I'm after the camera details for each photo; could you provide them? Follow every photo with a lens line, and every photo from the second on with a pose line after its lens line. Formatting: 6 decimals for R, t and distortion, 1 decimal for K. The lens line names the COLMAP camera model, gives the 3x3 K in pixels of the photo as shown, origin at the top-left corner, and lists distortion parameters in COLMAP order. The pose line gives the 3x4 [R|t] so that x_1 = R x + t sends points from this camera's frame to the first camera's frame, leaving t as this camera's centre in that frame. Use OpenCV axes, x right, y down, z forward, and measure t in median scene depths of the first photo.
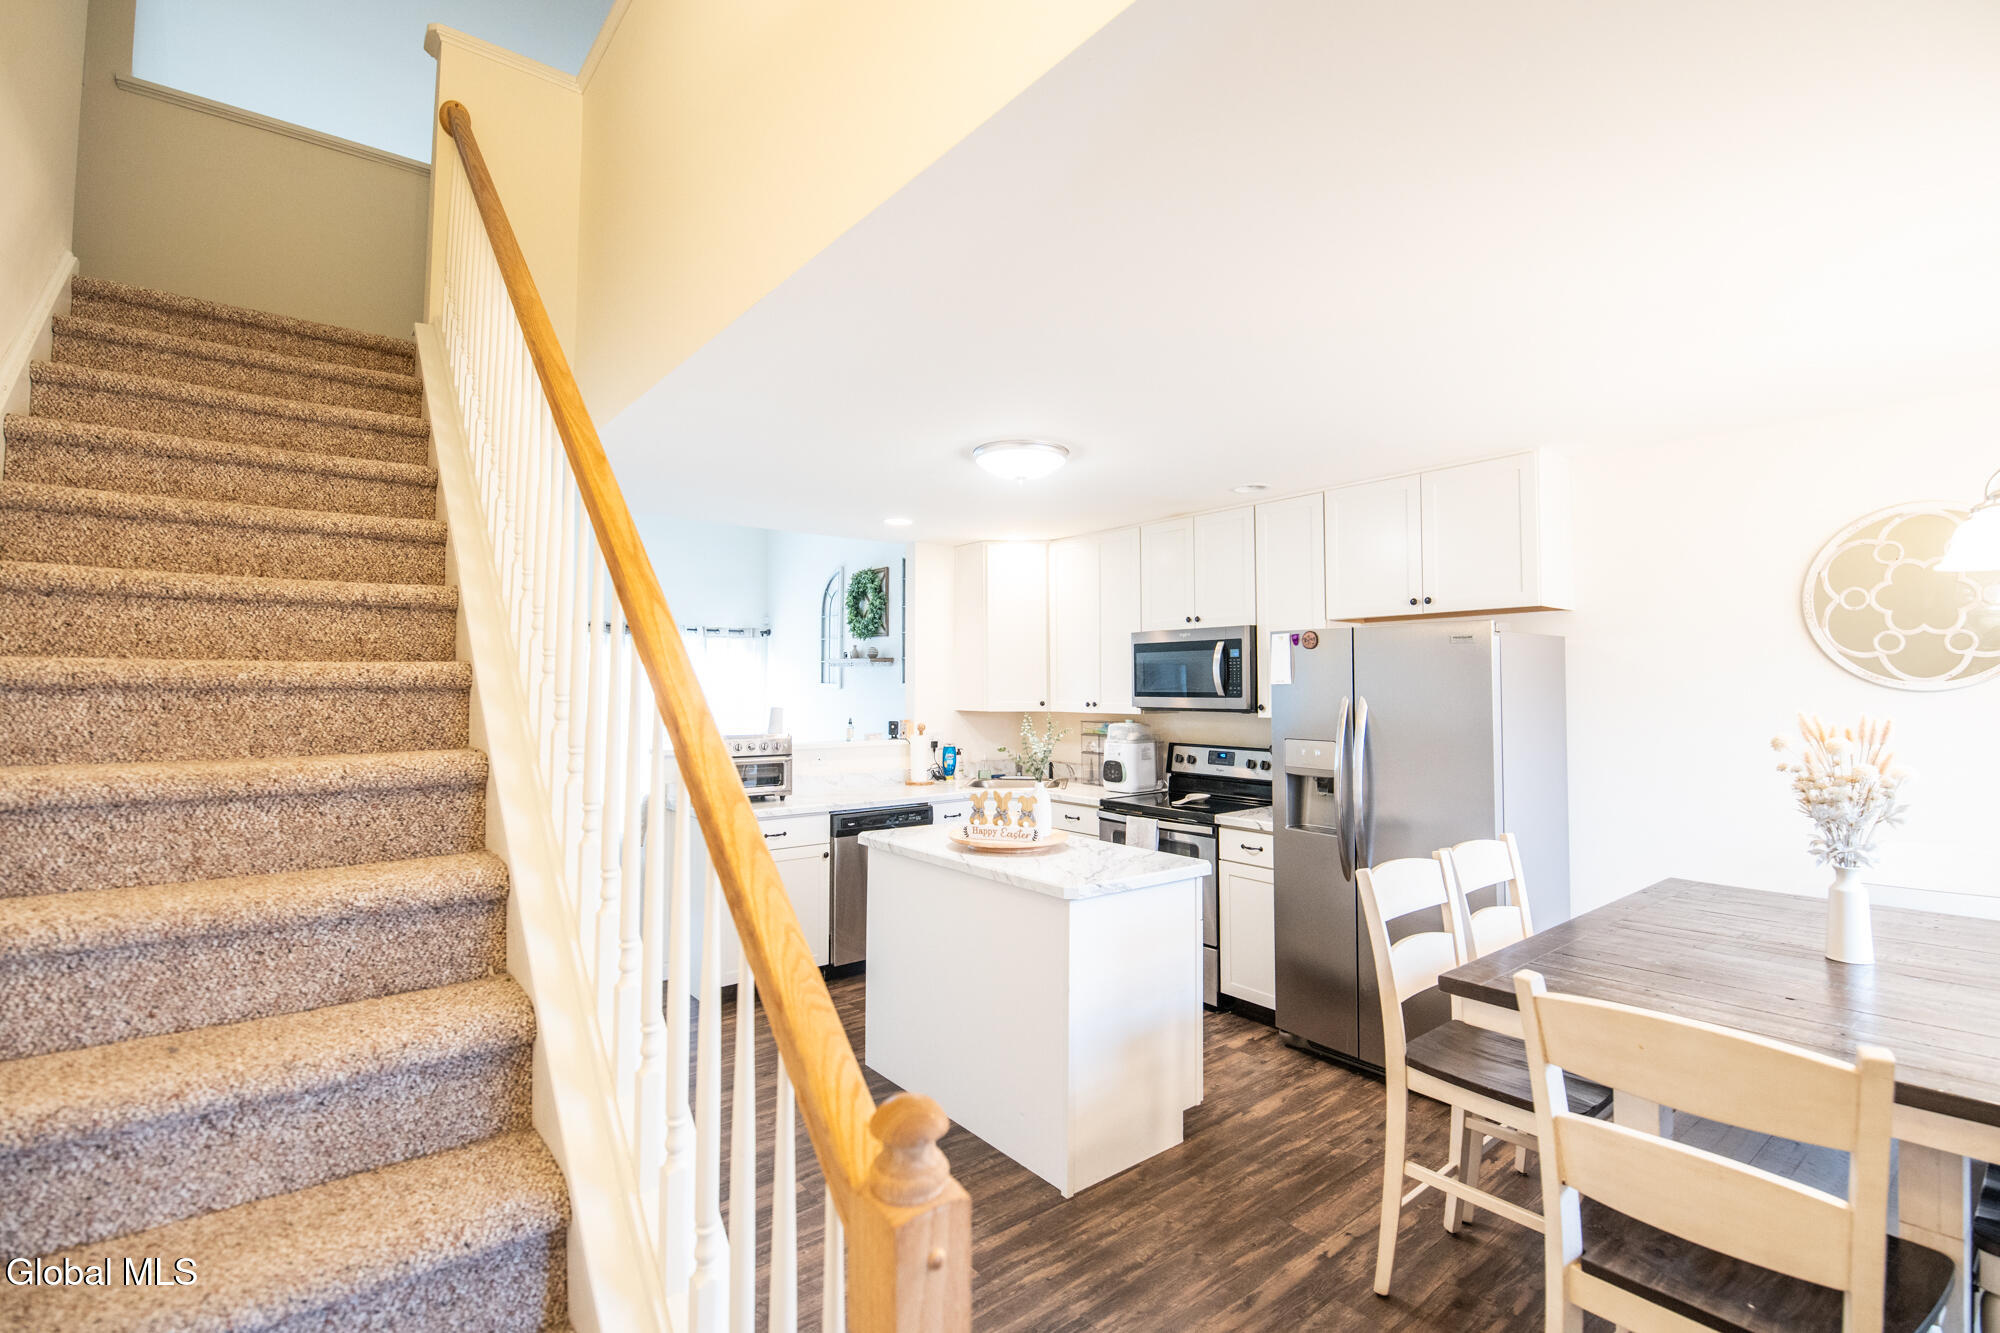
lens RADIAL K [[879.1, 0, 1005.5], [0, 879.1, 662.6], [0, 0, 1]] dist [-0.012943, -0.001574]
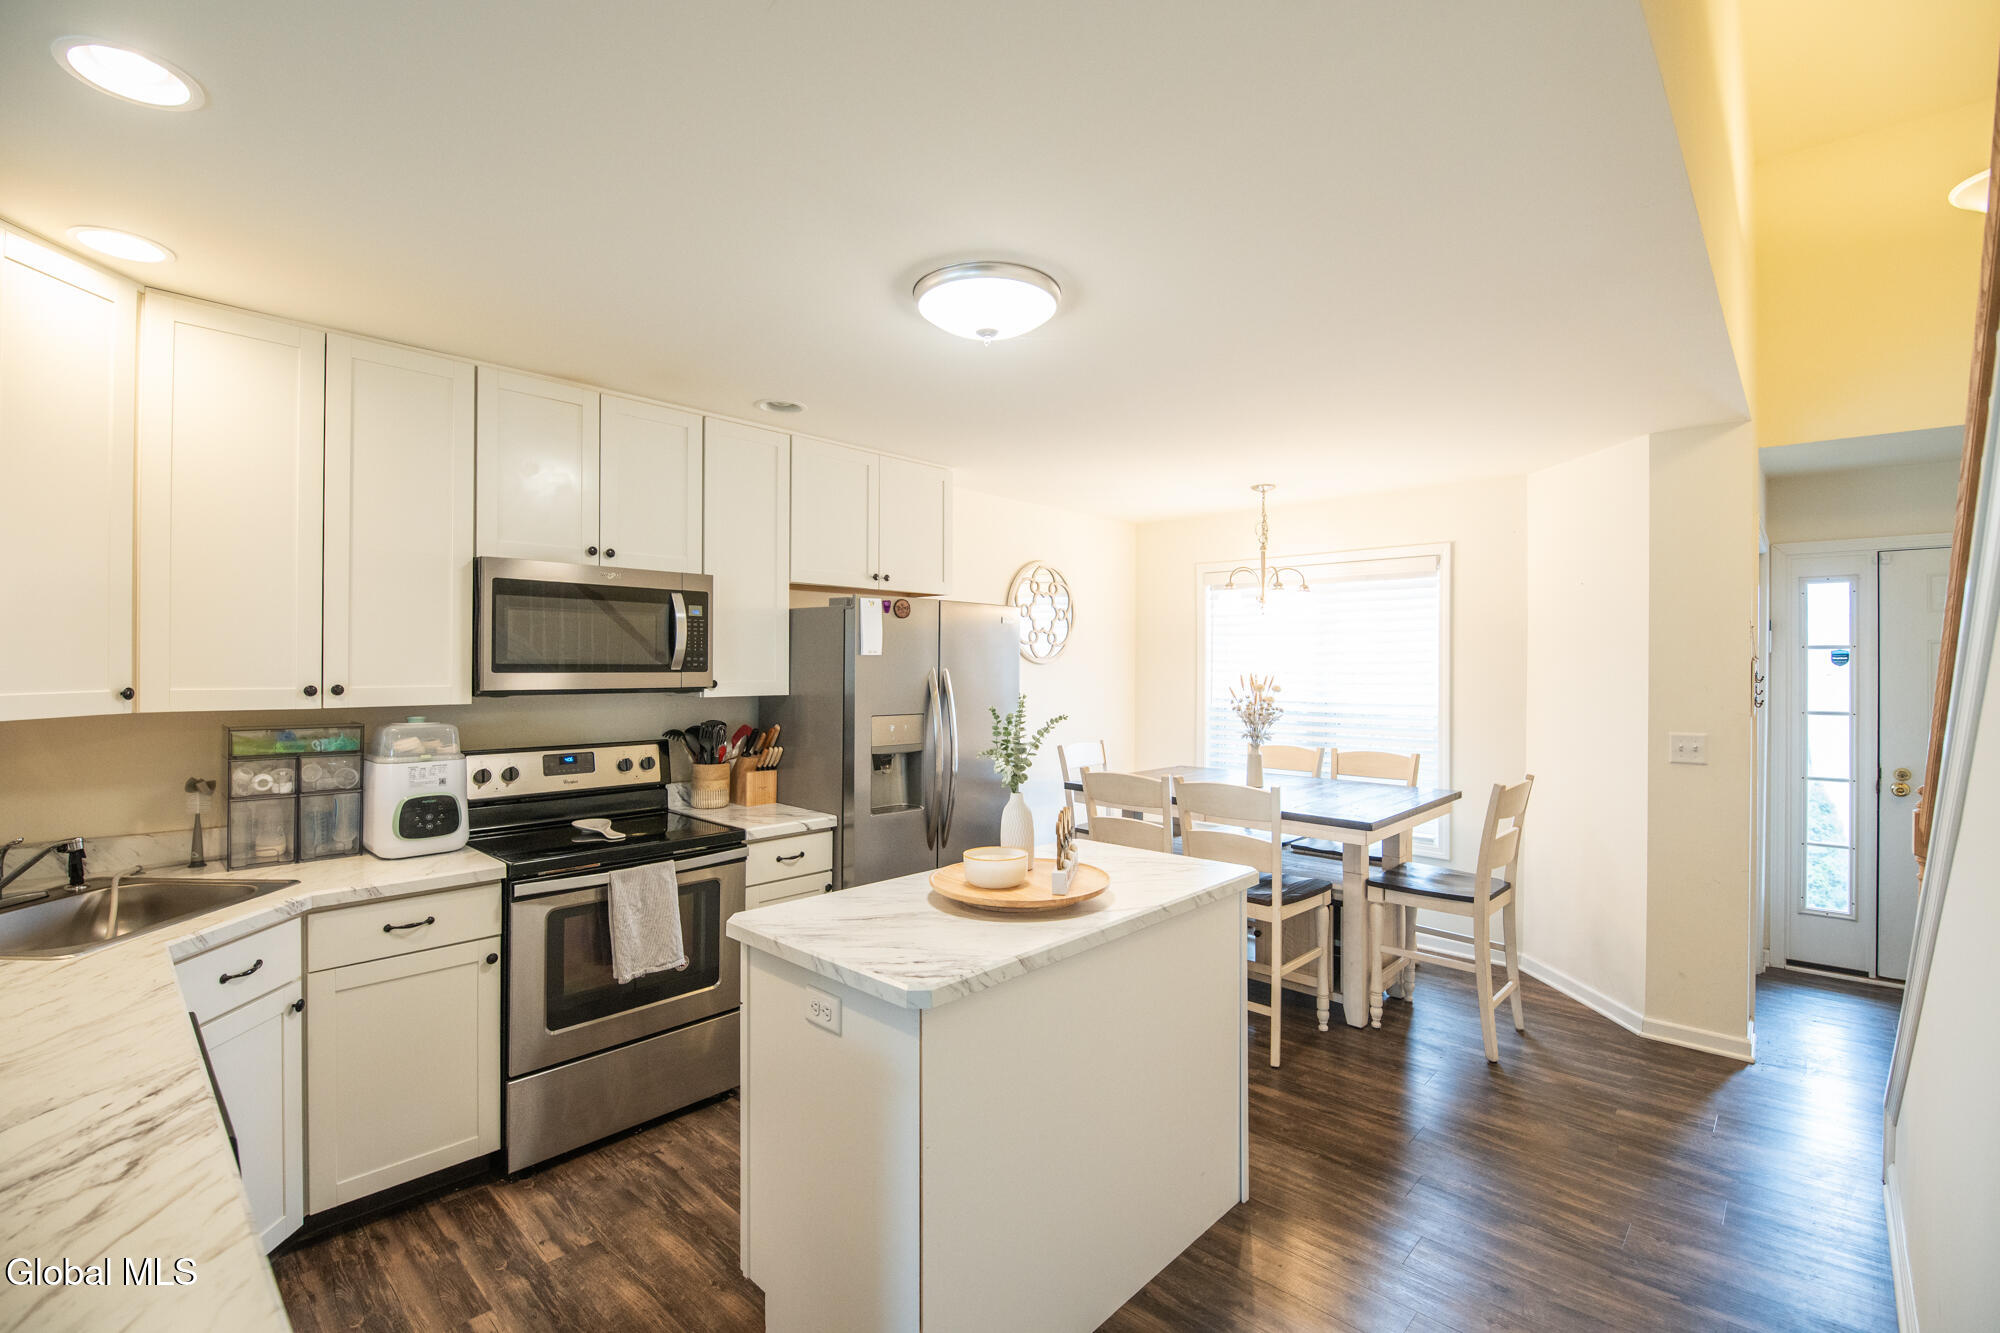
lens RADIAL K [[879.1, 0, 997.8], [0, 879.1, 667.6], [0, 0, 1]] dist [-0.012943, -0.001574]
pose [[-0.129408, -0.001695, 0.991590, -0.468317], [-0.033549, 0.999434, -0.002670, 0.027937], [-0.991024, -0.033612, -0.129391, 0.793114]]
